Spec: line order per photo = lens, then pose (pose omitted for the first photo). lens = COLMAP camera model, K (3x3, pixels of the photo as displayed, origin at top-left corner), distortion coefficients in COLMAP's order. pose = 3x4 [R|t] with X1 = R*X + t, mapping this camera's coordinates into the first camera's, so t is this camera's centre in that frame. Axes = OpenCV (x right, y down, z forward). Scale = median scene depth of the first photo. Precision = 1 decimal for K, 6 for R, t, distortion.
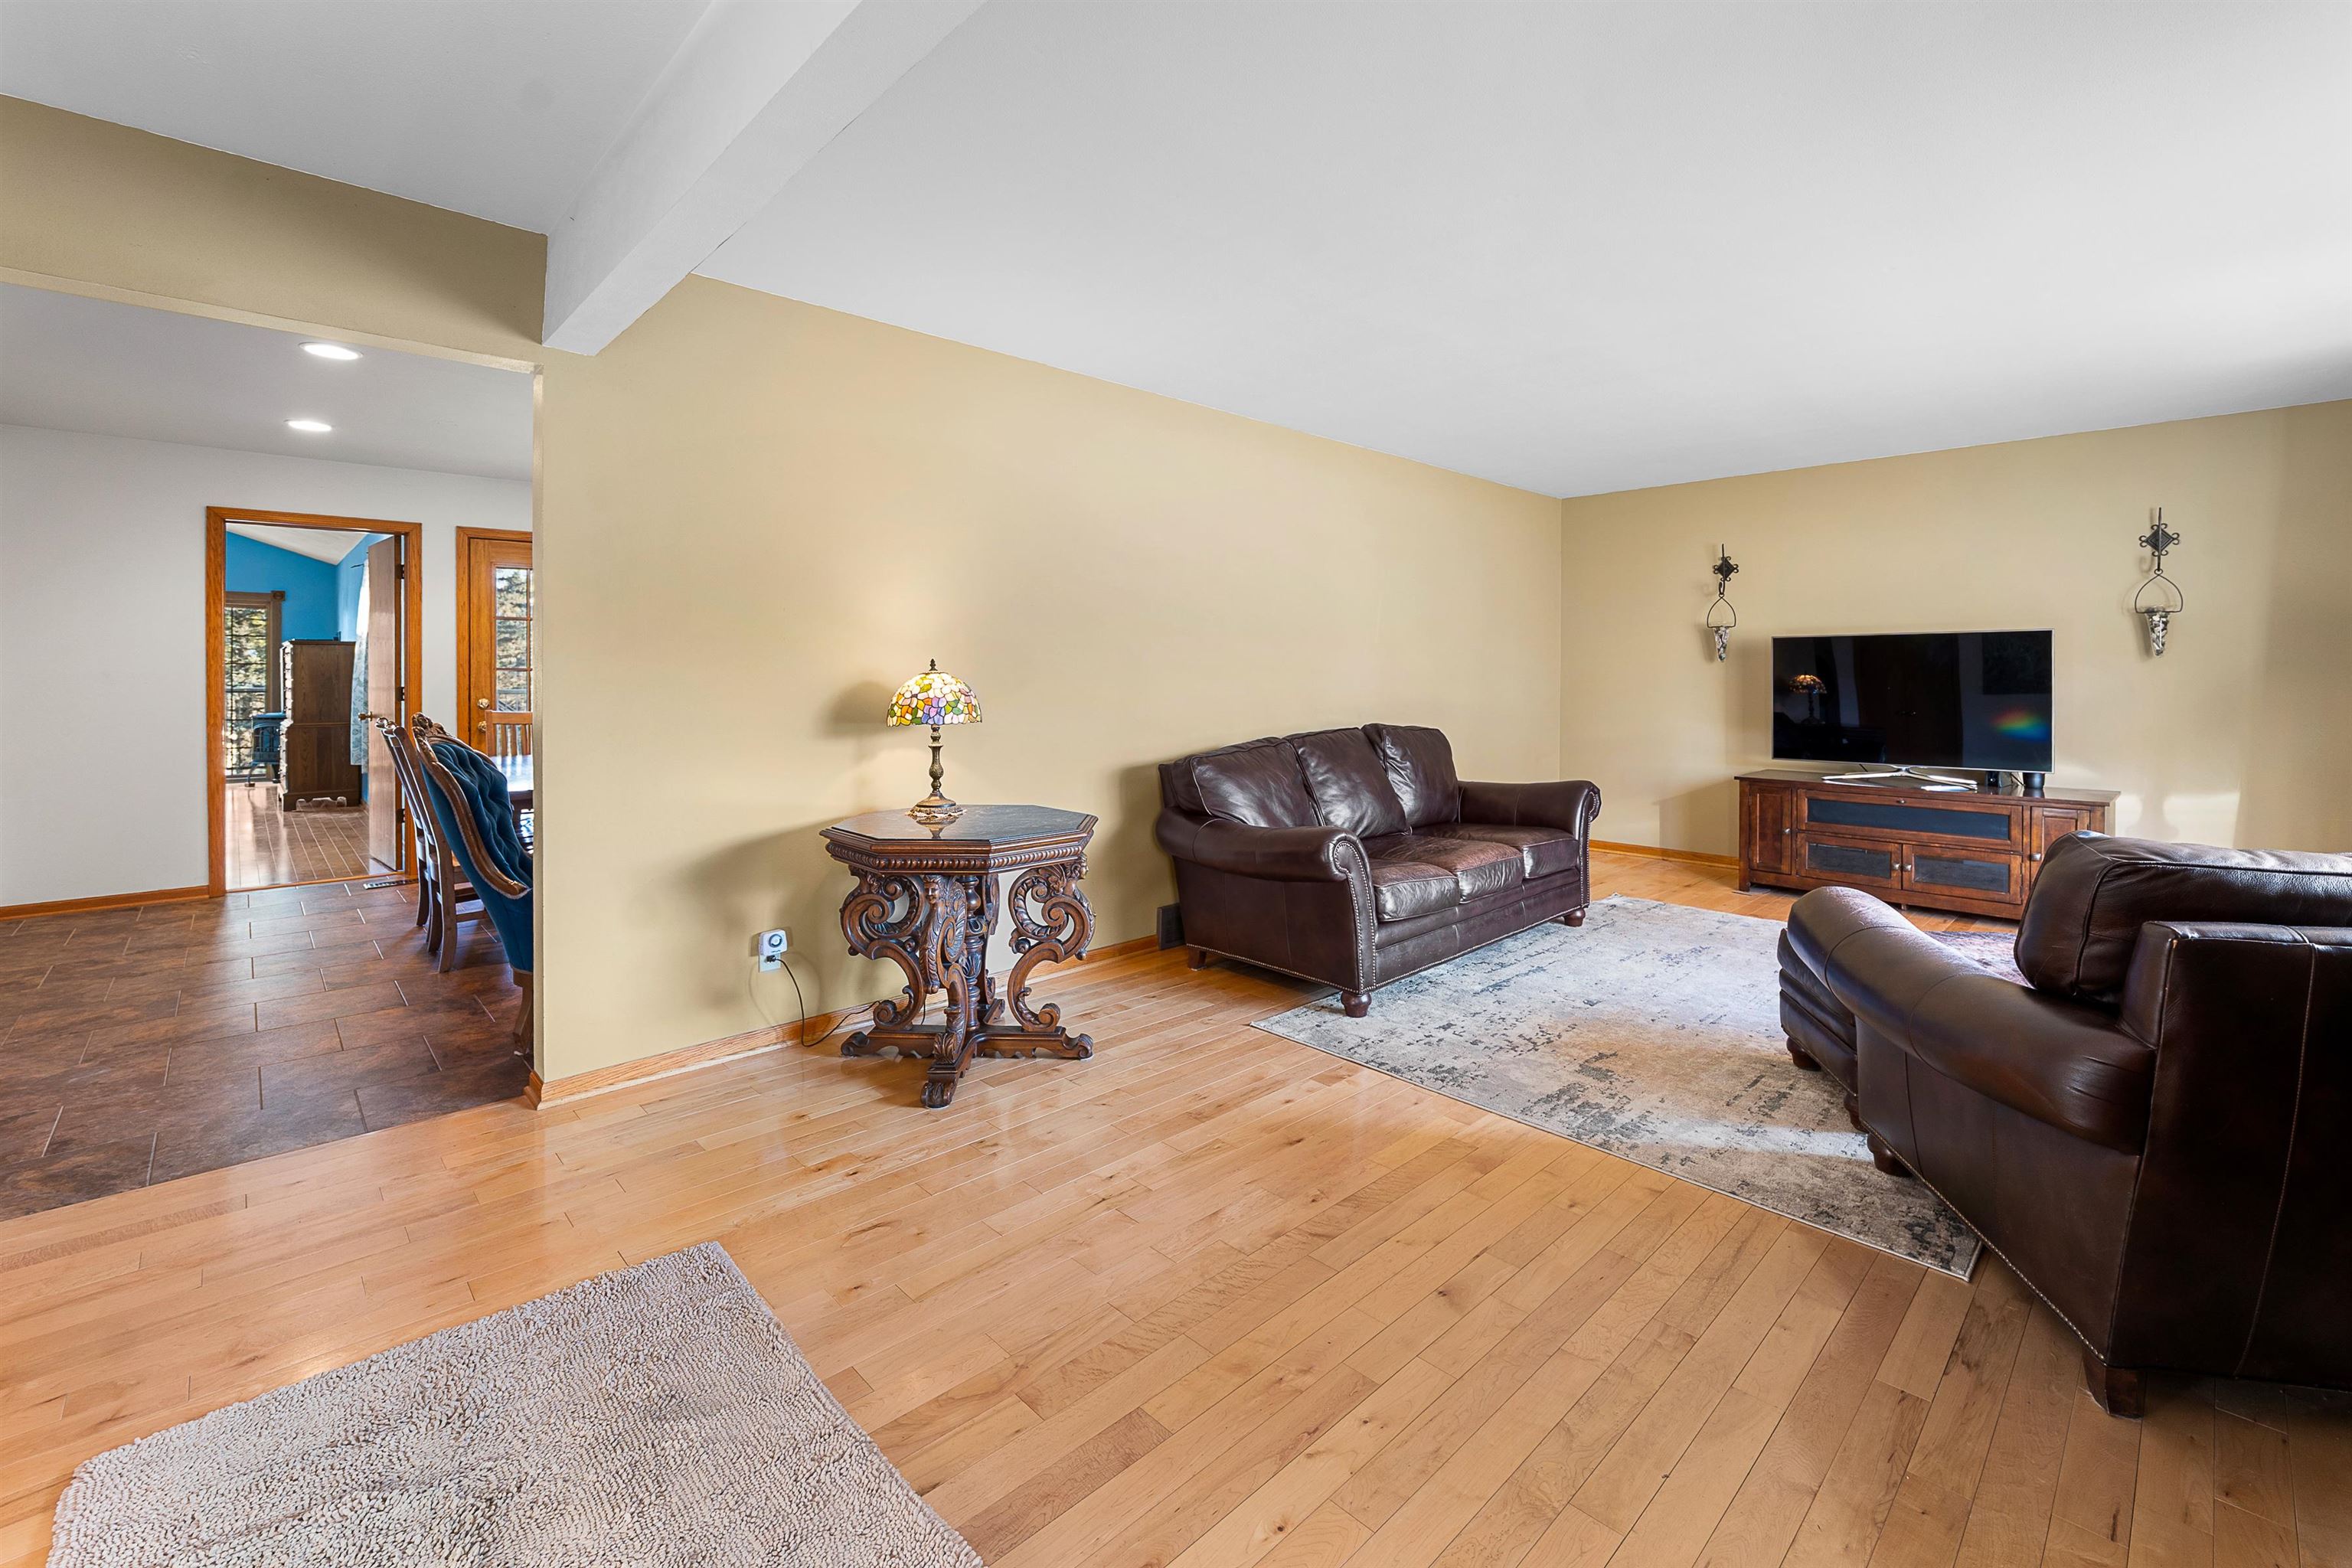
lens RADIAL K [[996.1, 0, 1176.1], [0, 996.1, 679.8], [0, 0, 1]] dist [-0.000445, -0.000112]
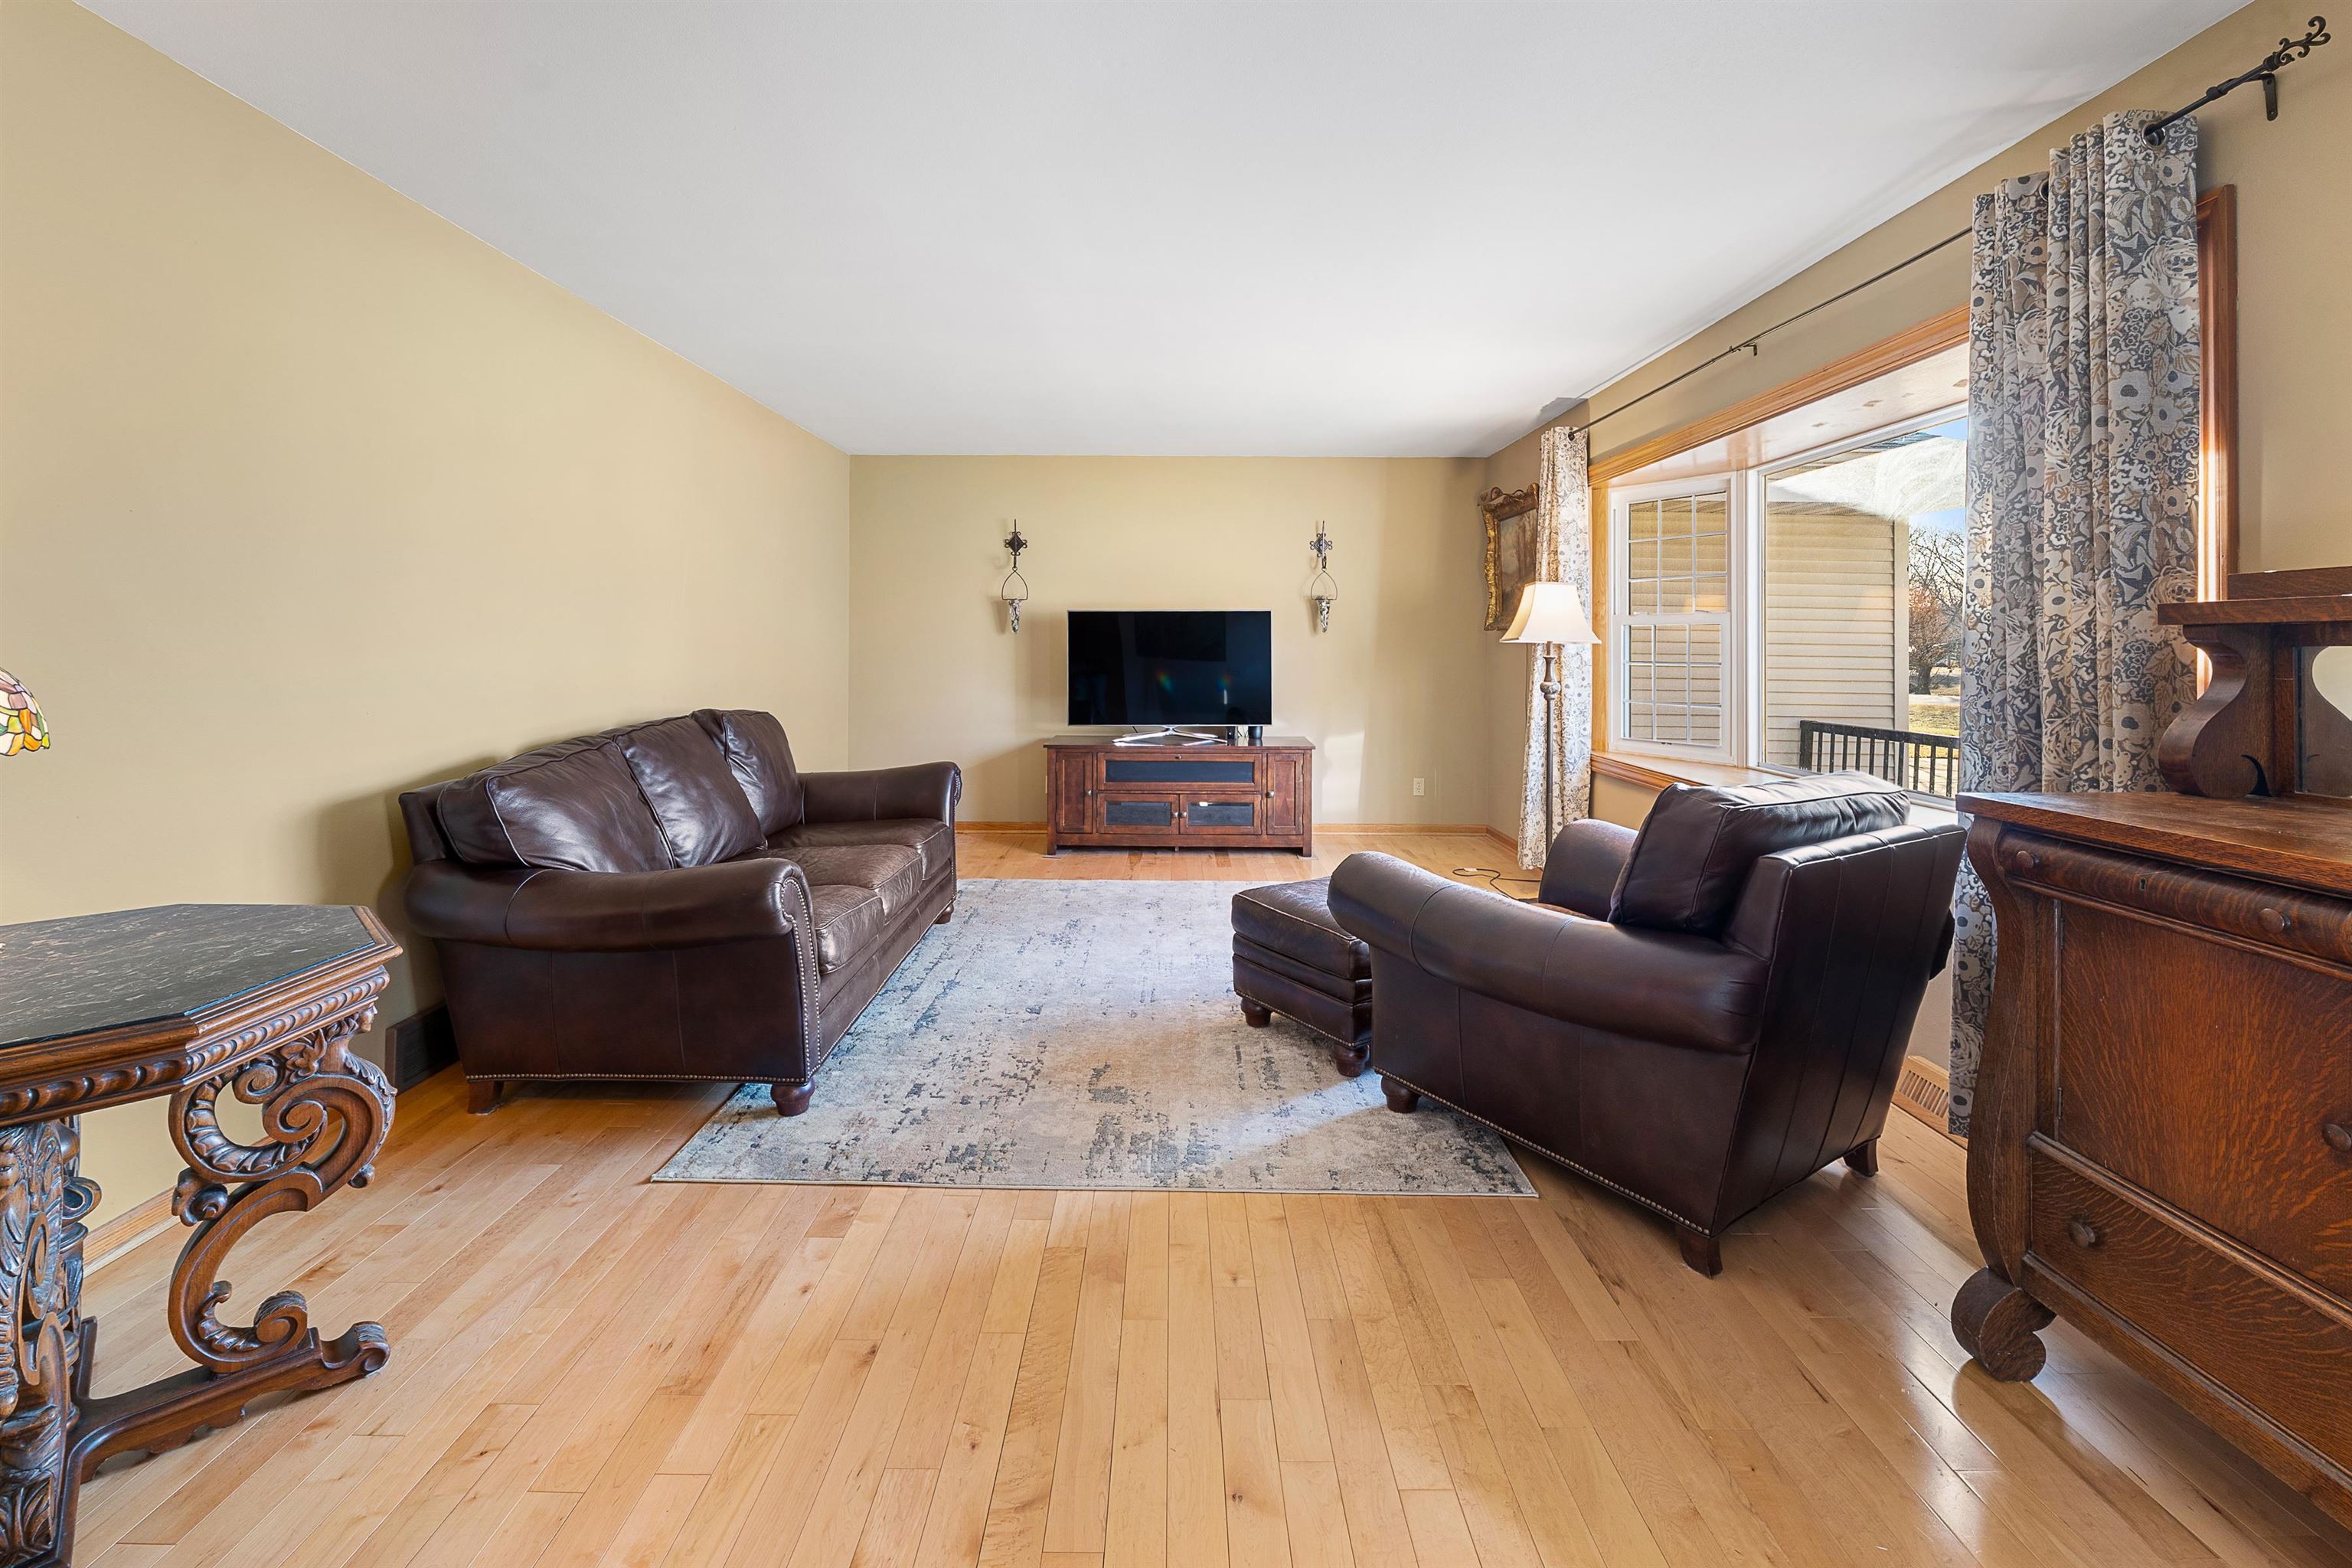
lens RADIAL K [[1009.2, 0, 1169.3], [0, 1009.2, 646.6], [0, 0, 1]] dist [-0.007019, -0.000051]
pose [[0.691857, 0.001042, 0.722034, -0.164757], [0.001184, 0.999996, -0.002577, -0.002919], [-0.722034, 0.002638, 0.691853, 0.289908]]
